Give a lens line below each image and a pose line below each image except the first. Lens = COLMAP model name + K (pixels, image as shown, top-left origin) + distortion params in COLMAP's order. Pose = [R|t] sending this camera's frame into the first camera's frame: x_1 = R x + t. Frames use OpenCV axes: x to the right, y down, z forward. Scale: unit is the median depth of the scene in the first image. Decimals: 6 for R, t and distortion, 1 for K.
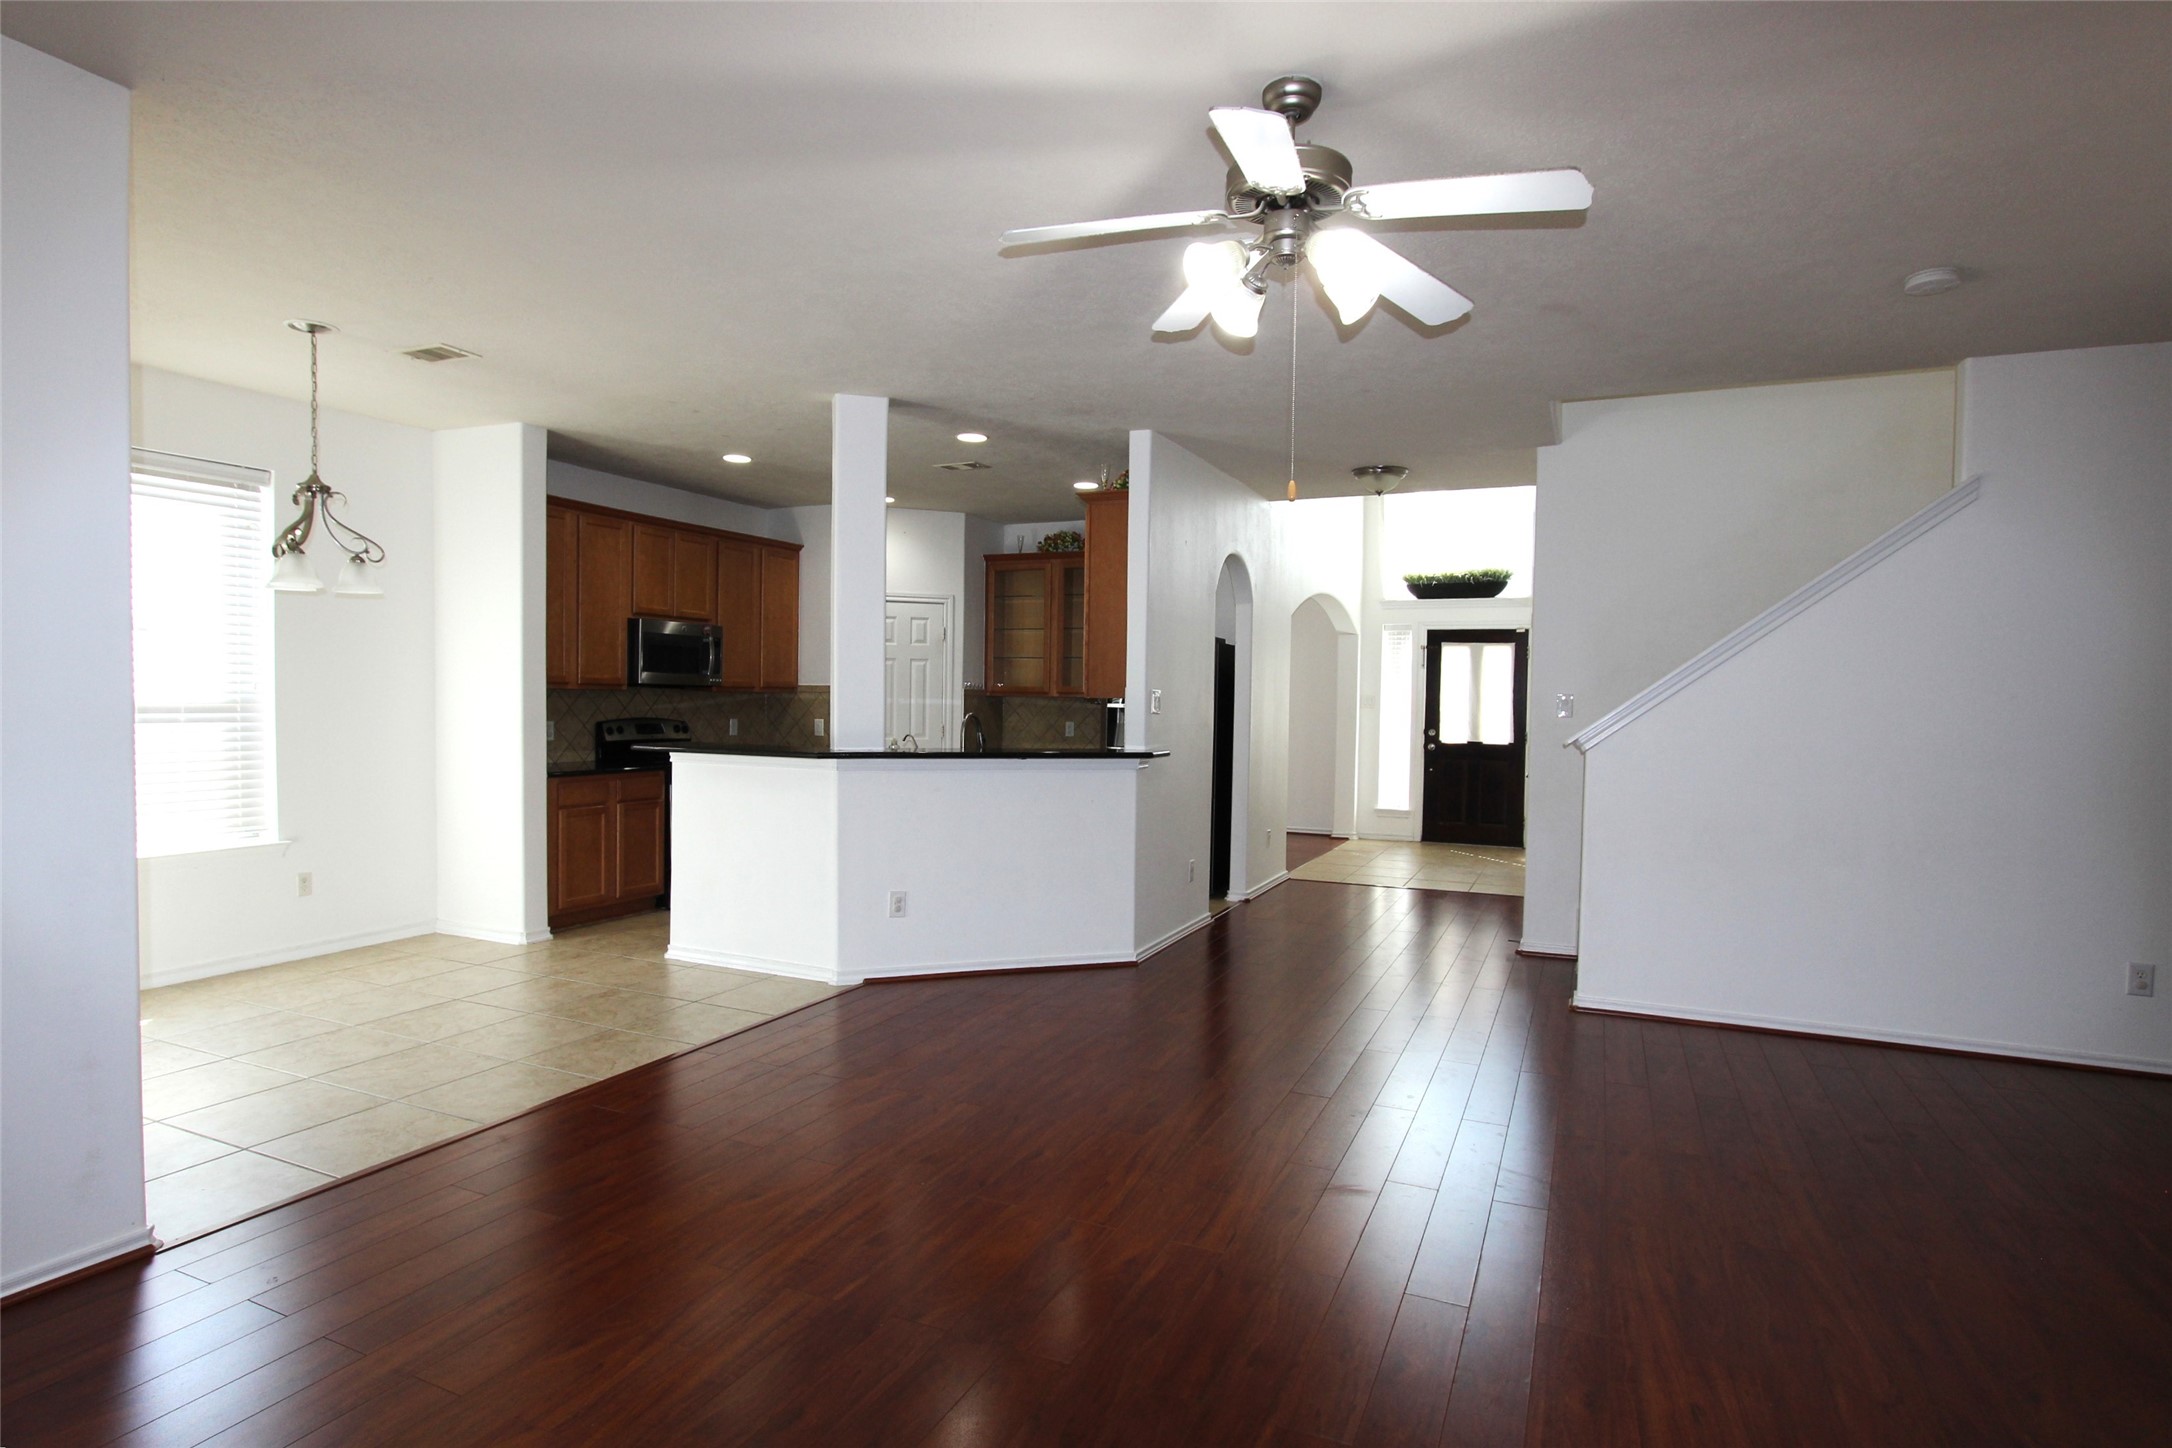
lens RADIAL K [[1128.9, 0, 1073.3], [0, 1128.9, 730.5], [0, 0, 1]] dist [-0.018840, 0.000695]
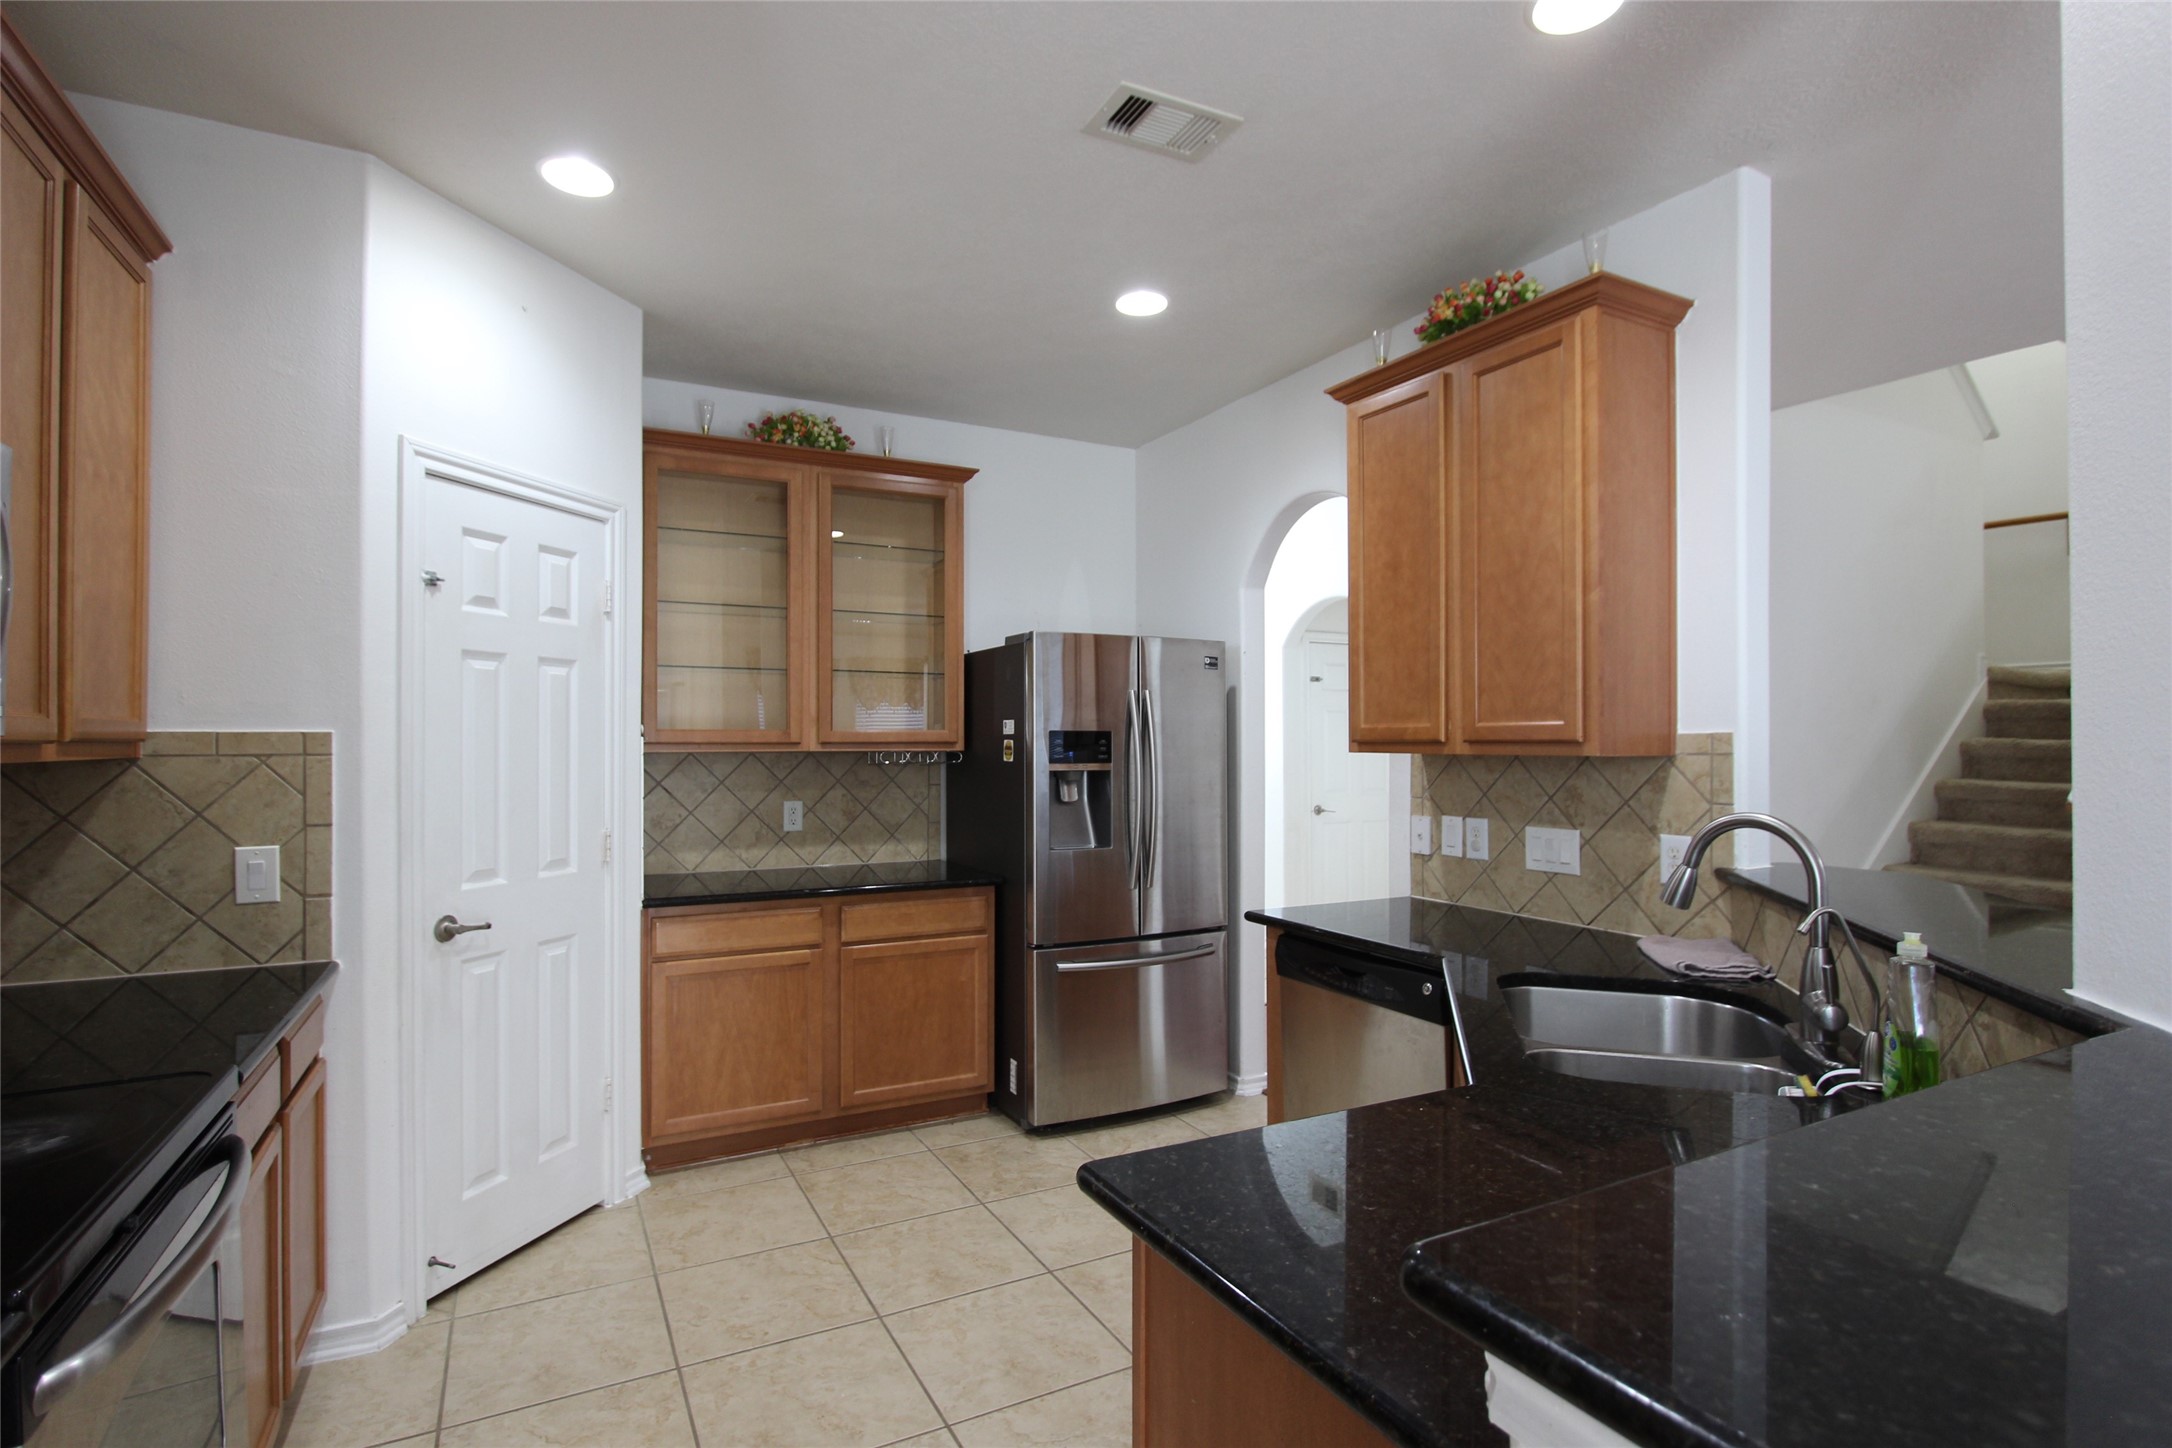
lens RADIAL K [[1051.6, 0, 1026.9], [0, 1051.6, 736.0], [0, 0, 1]] dist [0.003037, 0.001482]
pose [[0.627061, -0.012285, 0.778873, -0.404898], [0.035607, 0.999283, -0.012906, -0.036325], [-0.778156, 0.035826, 0.627049, 0.861346]]
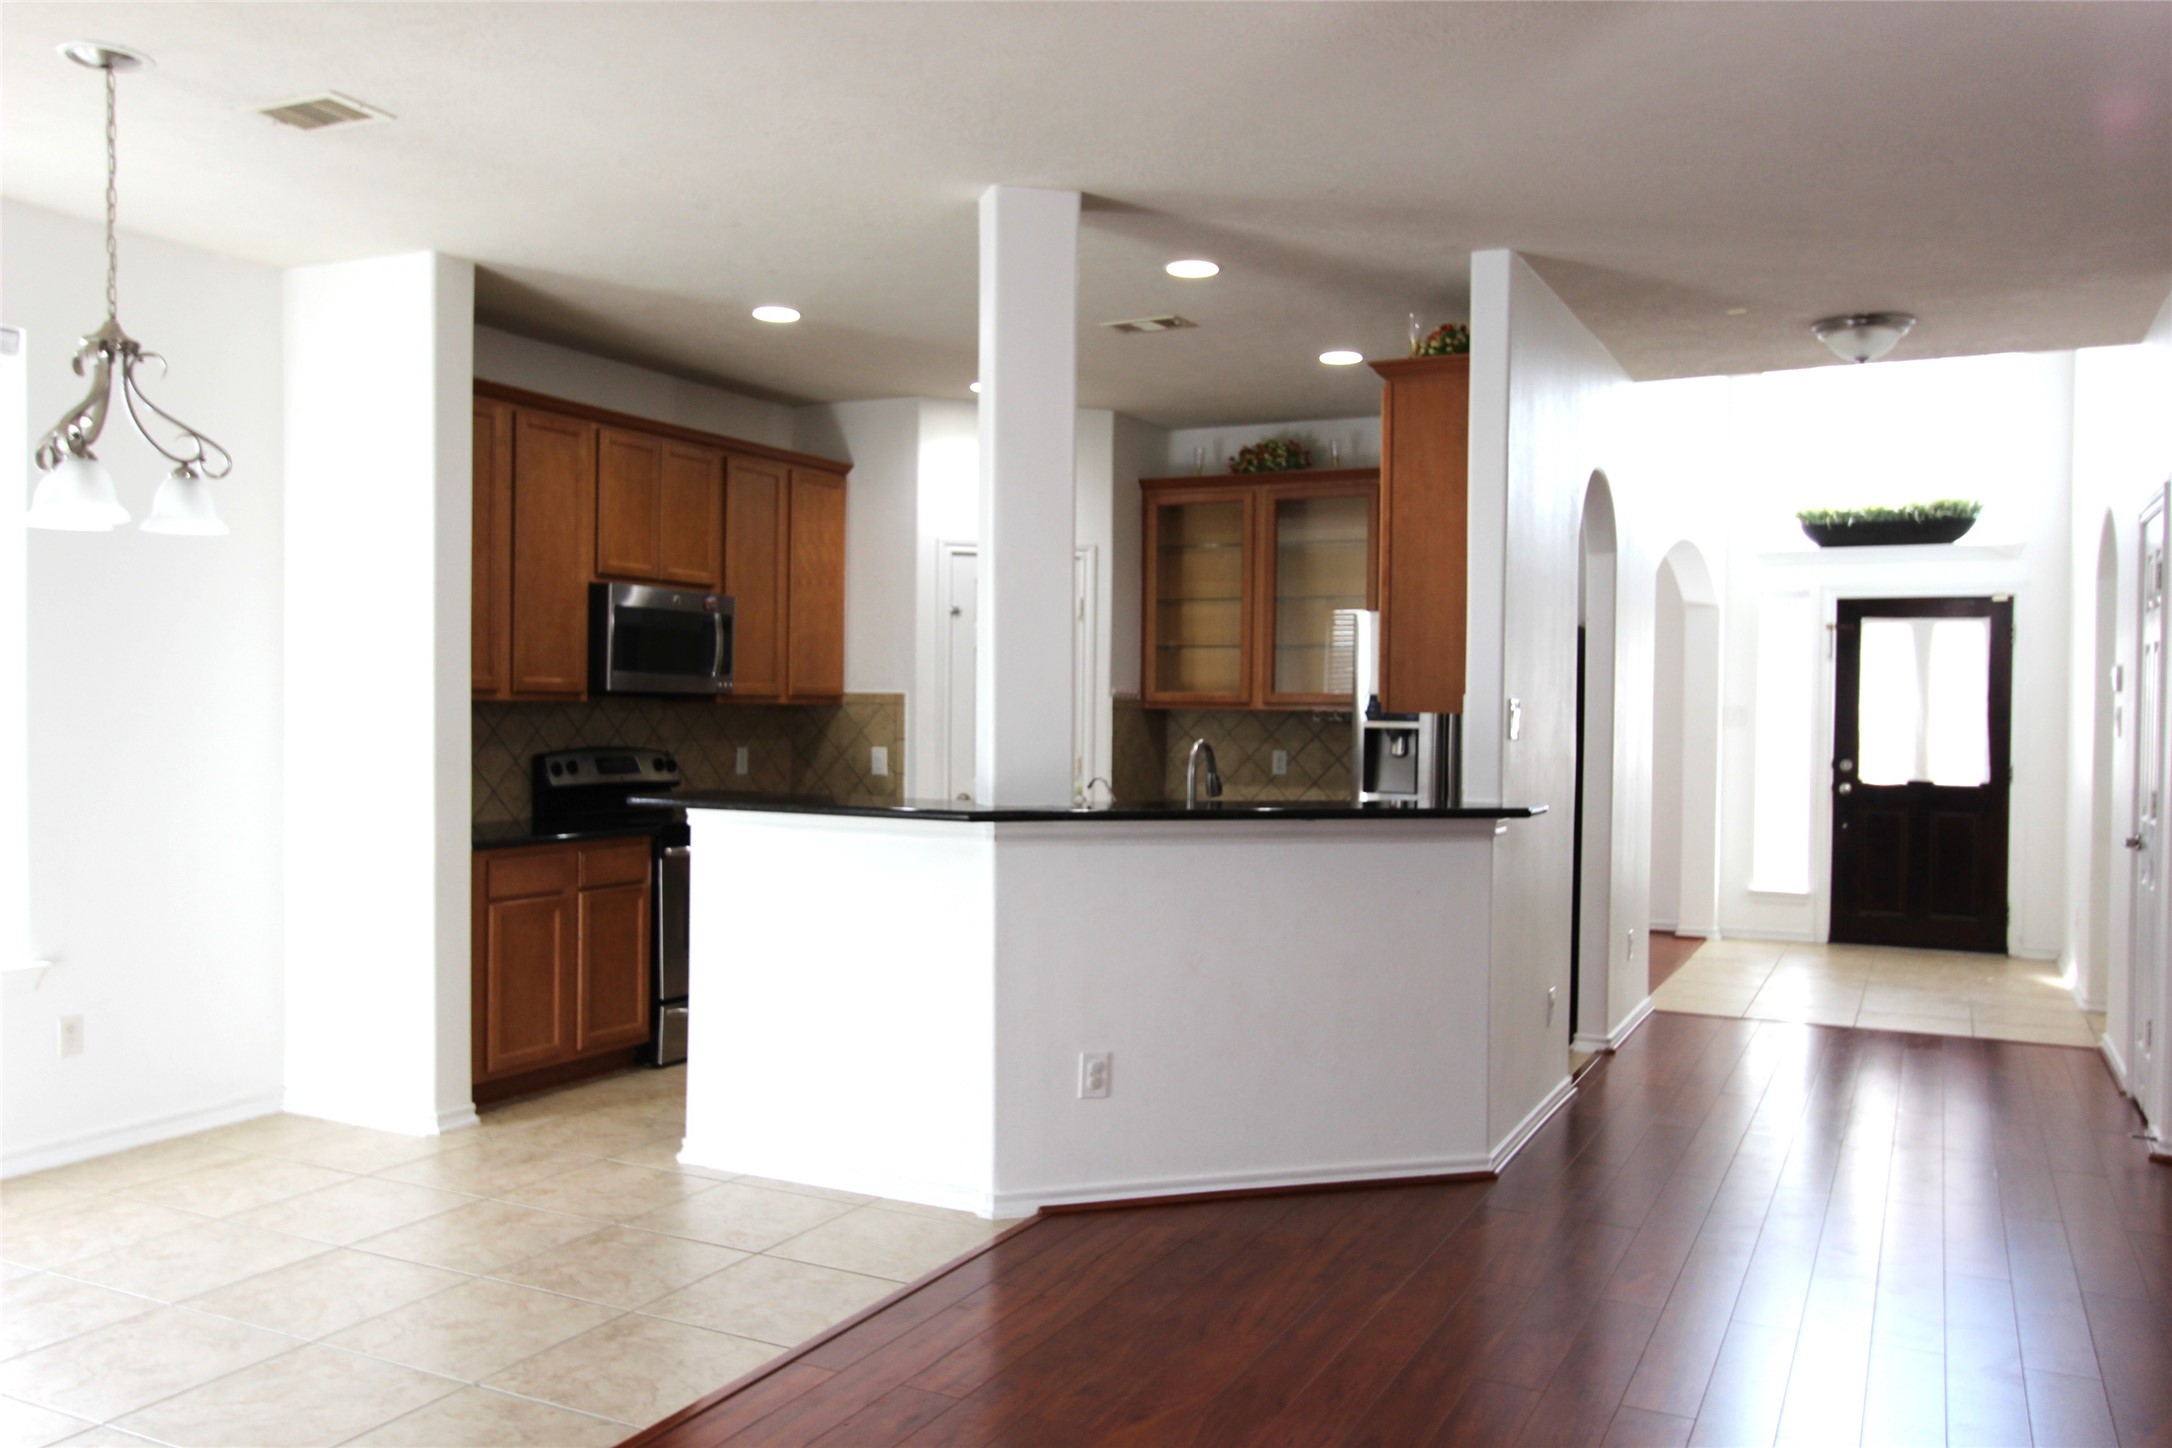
lens RADIAL K [[1675.4, 0, 1071.4], [0, 1675.4, 732.1], [0, 0, 1]] dist [-0.011166, 0.011756]
pose [[0.999220, -0.003167, -0.039371, -0.109055], [0.002565, 0.999879, -0.015311, -0.005664], [0.039415, 0.015198, 0.999107, 0.121985]]
